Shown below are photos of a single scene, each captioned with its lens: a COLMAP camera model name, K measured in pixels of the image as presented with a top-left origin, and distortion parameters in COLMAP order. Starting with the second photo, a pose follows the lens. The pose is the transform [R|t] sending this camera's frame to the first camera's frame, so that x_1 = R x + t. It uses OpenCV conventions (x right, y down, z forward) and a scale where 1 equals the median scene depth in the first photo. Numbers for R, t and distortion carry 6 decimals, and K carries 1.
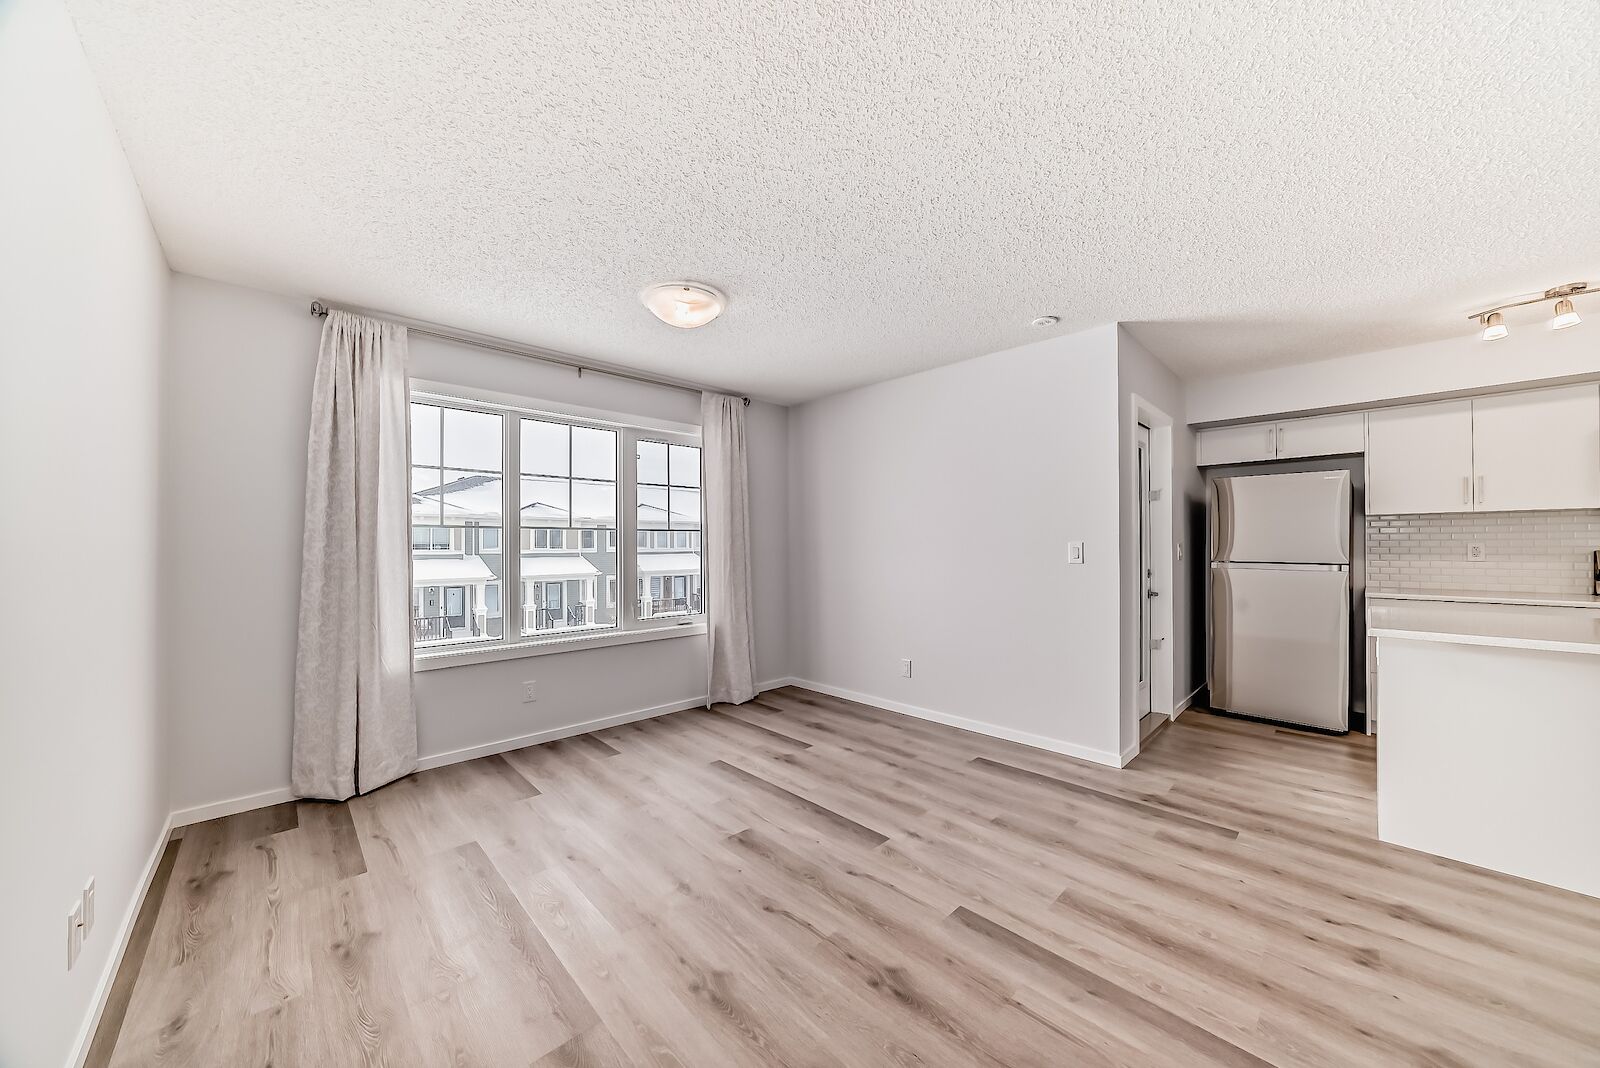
lens RADIAL K [[562.9, 0, 818.7], [0, 562.9, 543.5], [0, 0, 1]] dist [-0.020772, 0.004271]
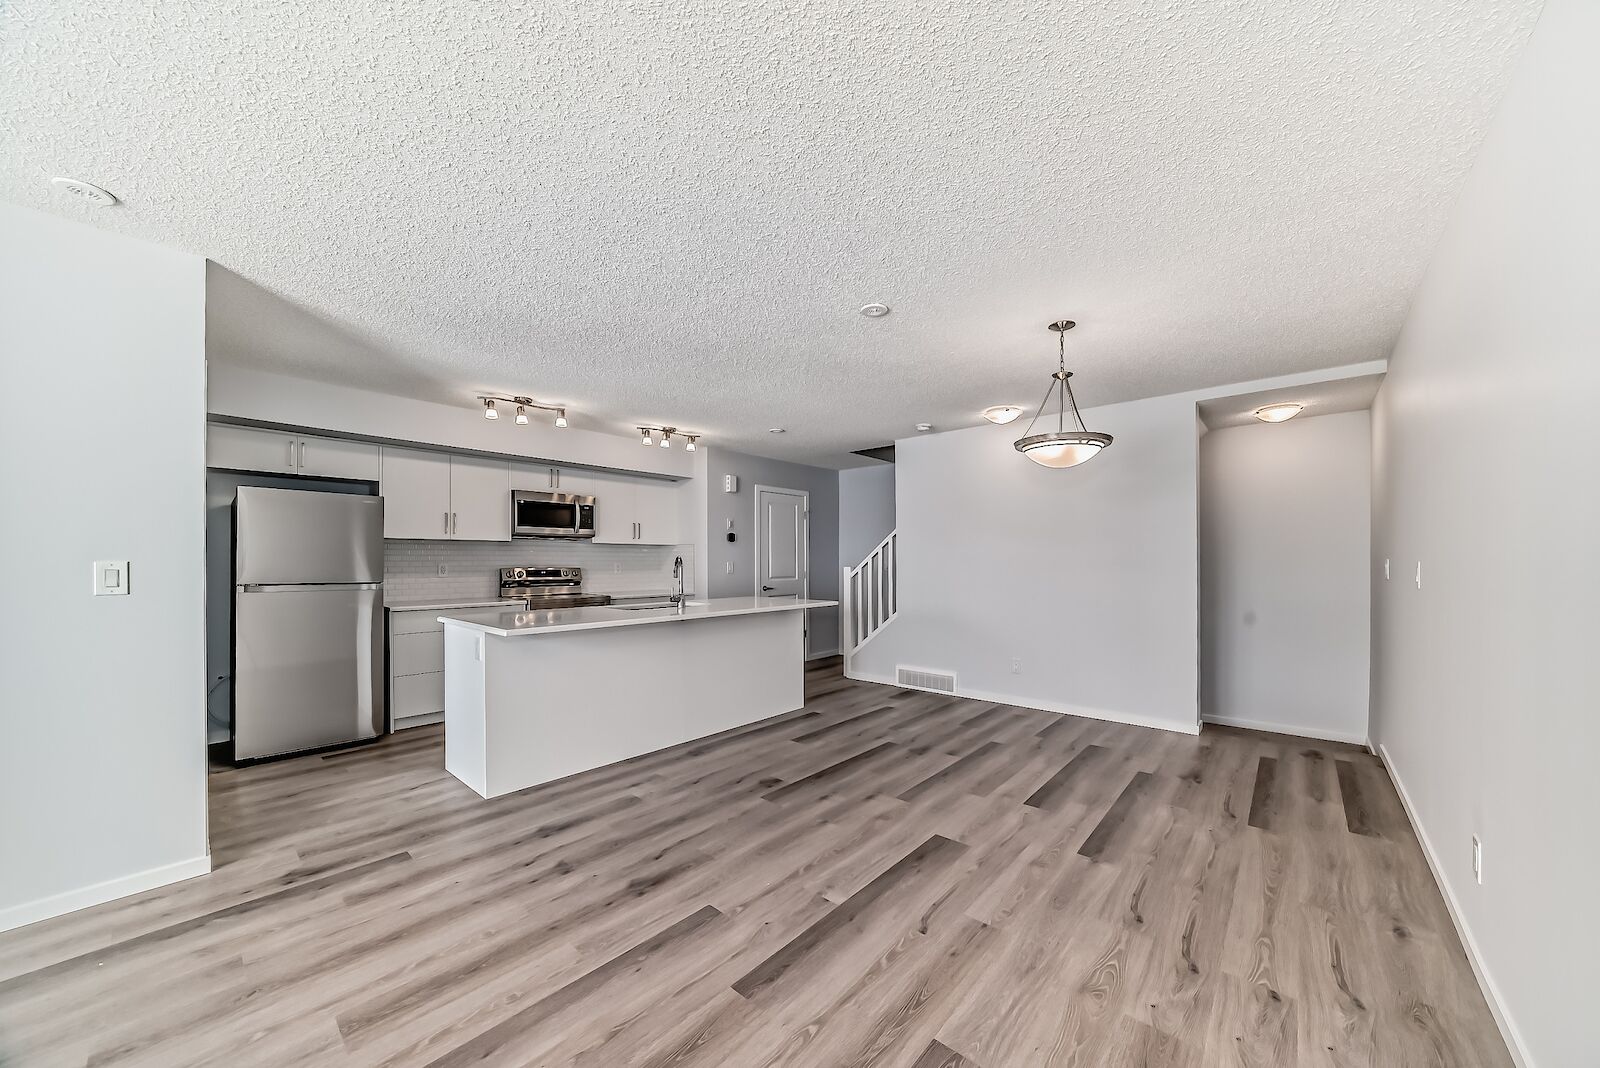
lens RADIAL K [[562.9, 0, 806.2], [0, 562.9, 562.7], [0, 0, 1]] dist [-0.020772, 0.004271]
pose [[-0.071077, 0.003381, 0.997465, -0.265200], [-0.001193, 0.999993, -0.003475, 0.000701], [-0.997470, -0.001437, -0.071072, 0.313427]]
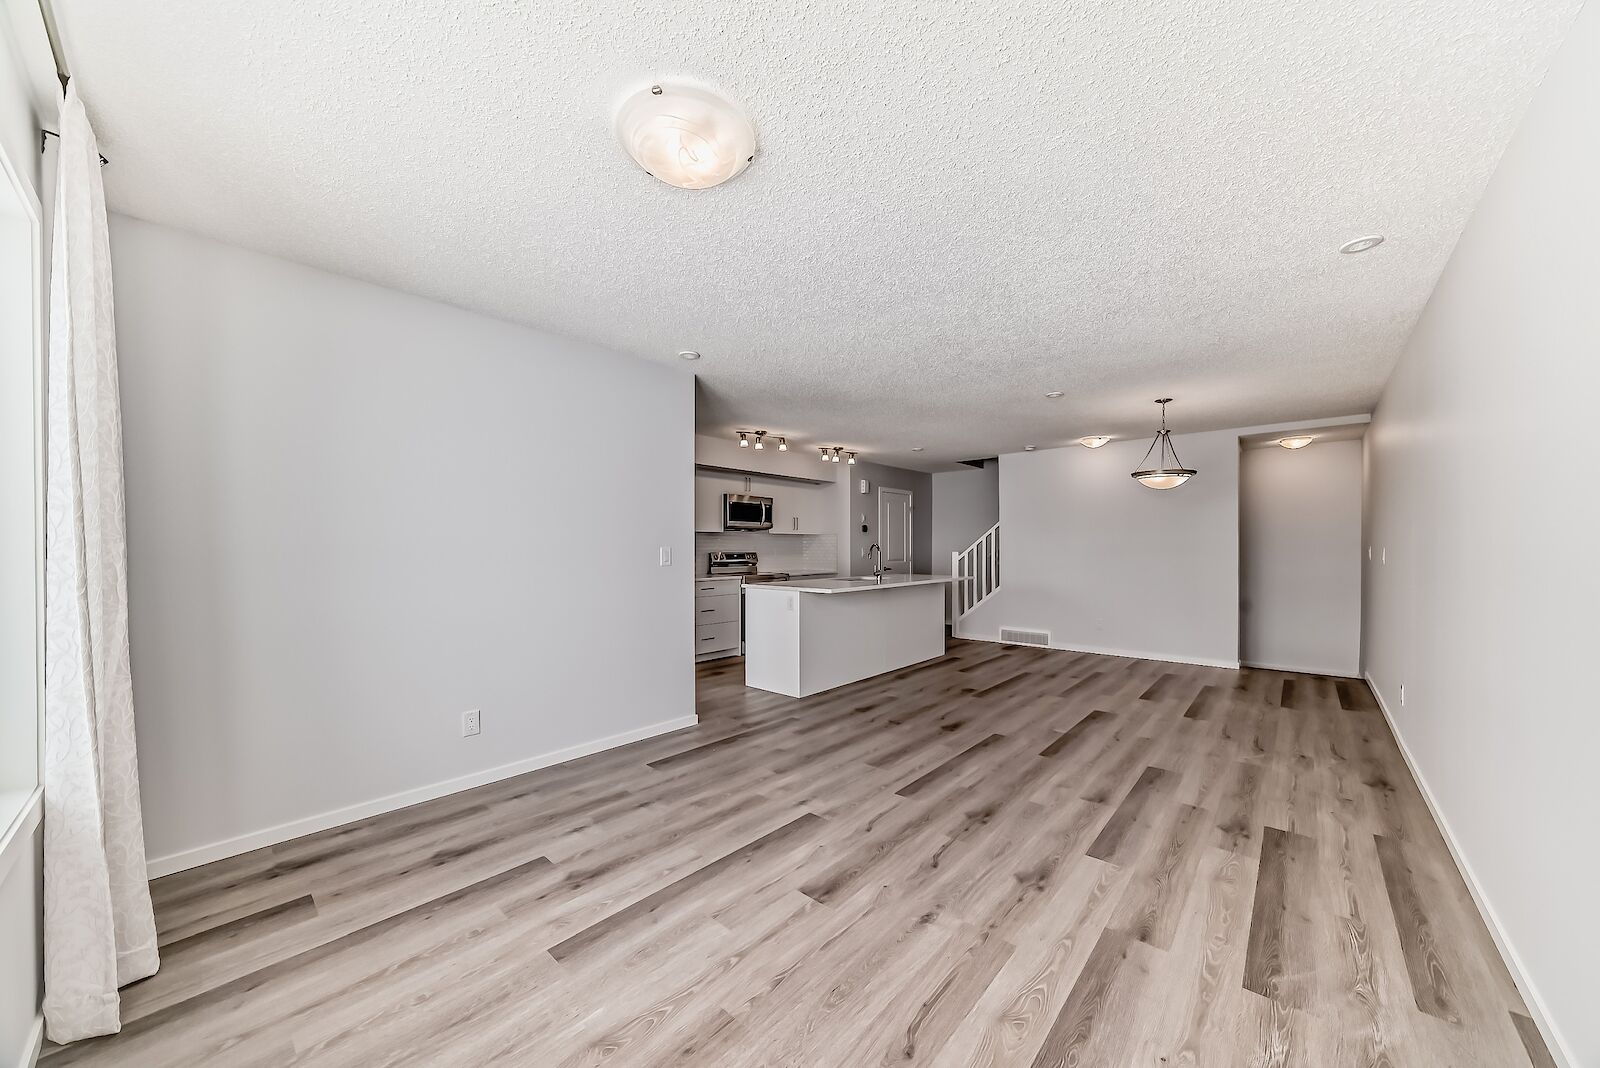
lens RADIAL K [[562.9, 0, 803.7], [0, 562.9, 549.9], [0, 0, 1]] dist [-0.020772, 0.004271]
pose [[-0.063026, 0.001088, 0.998011, -0.873877], [-0.002451, 0.999996, -0.001245, 0.005729], [-0.998009, -0.002524, -0.063023, 0.960260]]
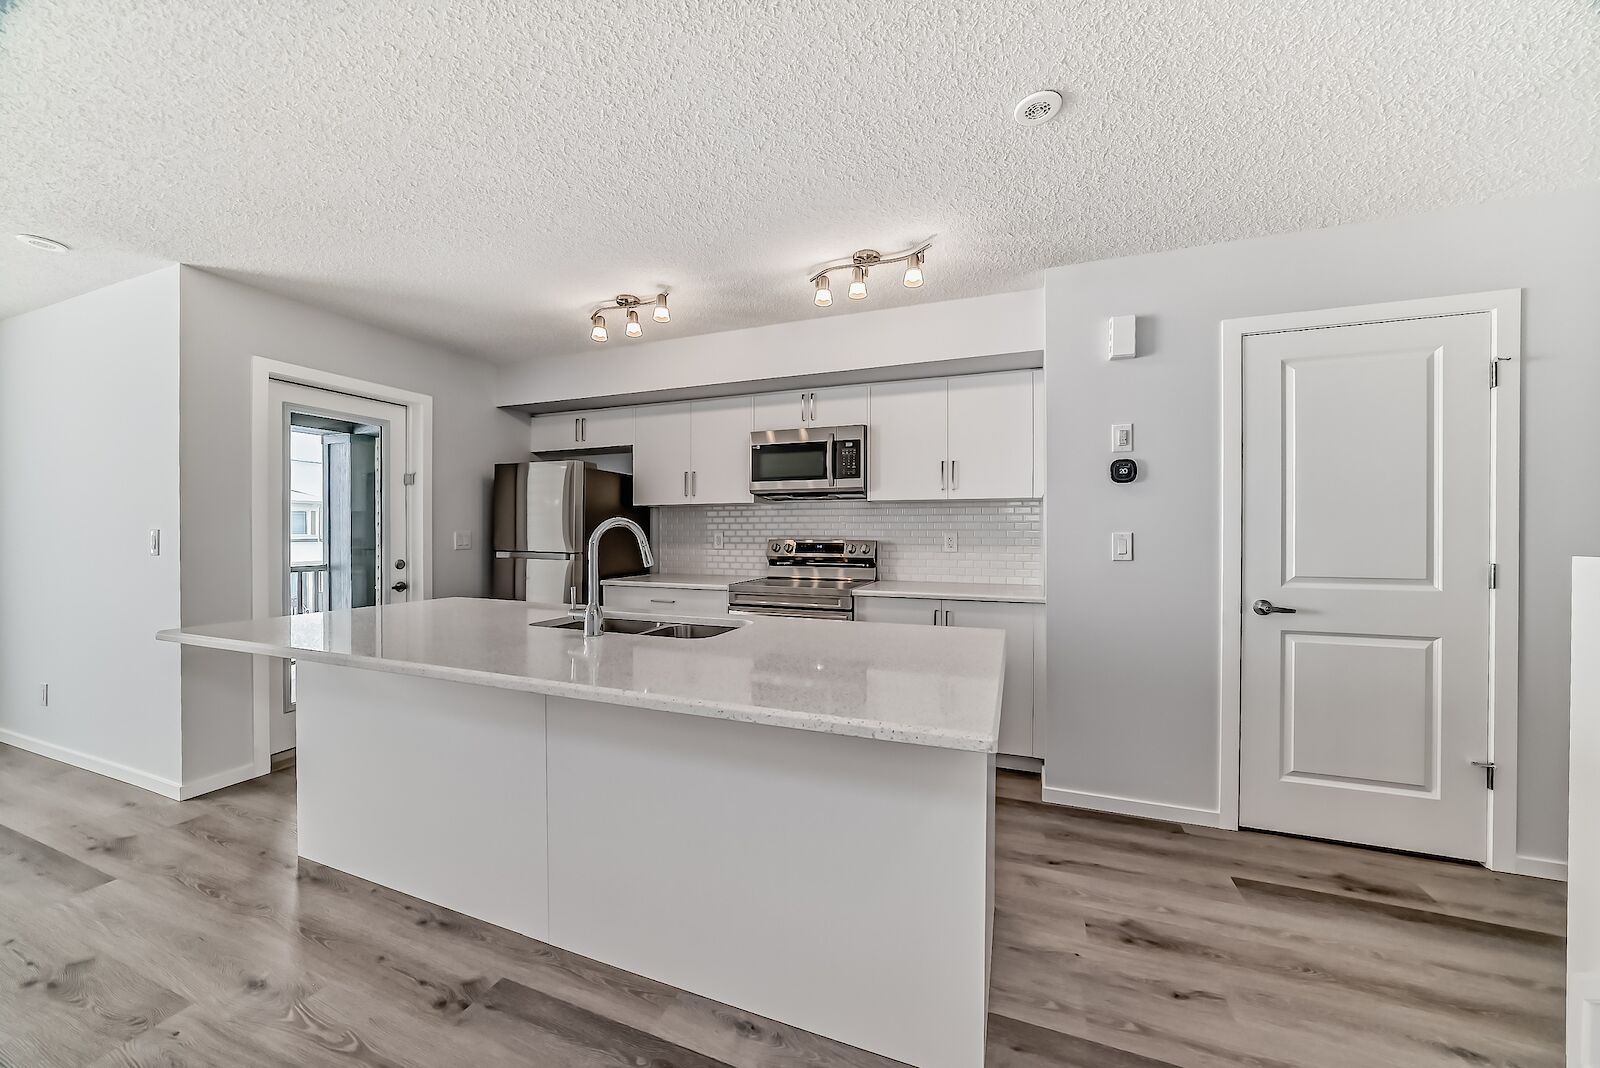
lens RADIAL K [[562.9, 0, 806.0], [0, 562.9, 537.1], [0, 0, 1]] dist [-0.020772, 0.004271]
pose [[0.905479, 0.002825, 0.424382, 1.191649], [-0.007404, 0.999931, 0.009142, -0.005781], [-0.424327, -0.011420, 0.905437, -0.154246]]
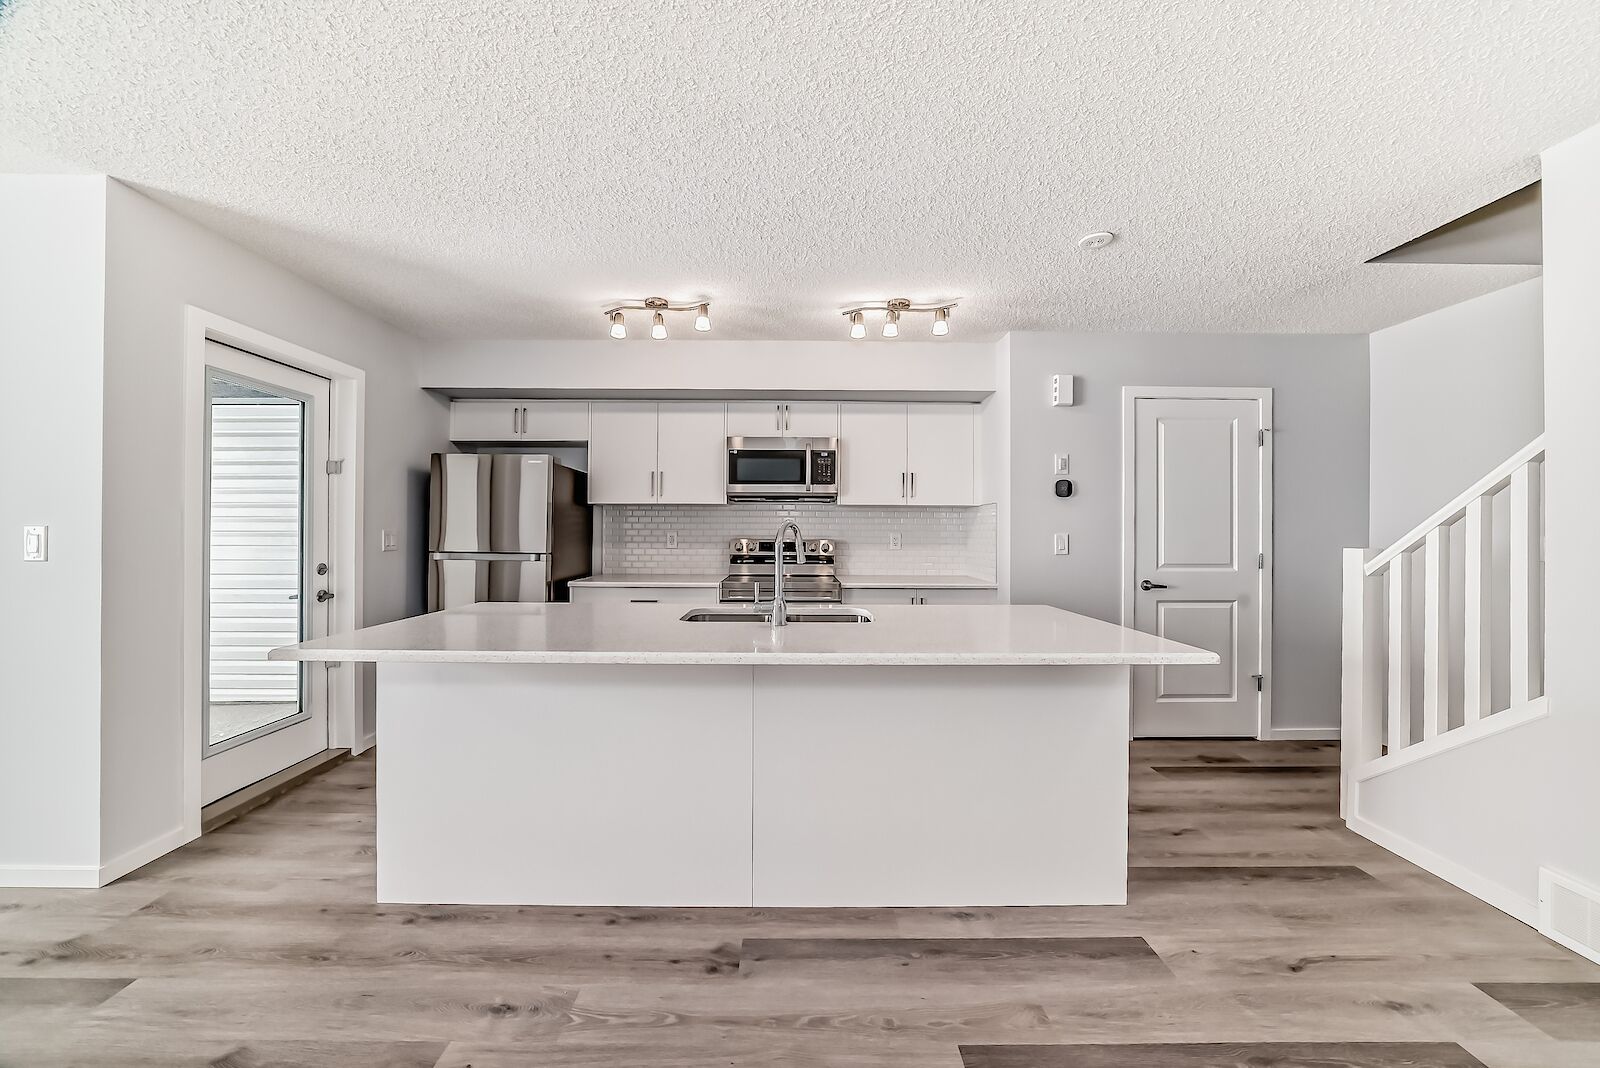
lens RADIAL K [[562.9, 0, 798.2], [0, 562.9, 534.6], [0, 0, 1]] dist [-0.020772, 0.004271]
pose [[0.693466, 0.005386, 0.720470, 0.737911], [-0.011531, 0.999927, 0.003623, -0.004642], [-0.720397, -0.010820, 0.693477, 0.012727]]
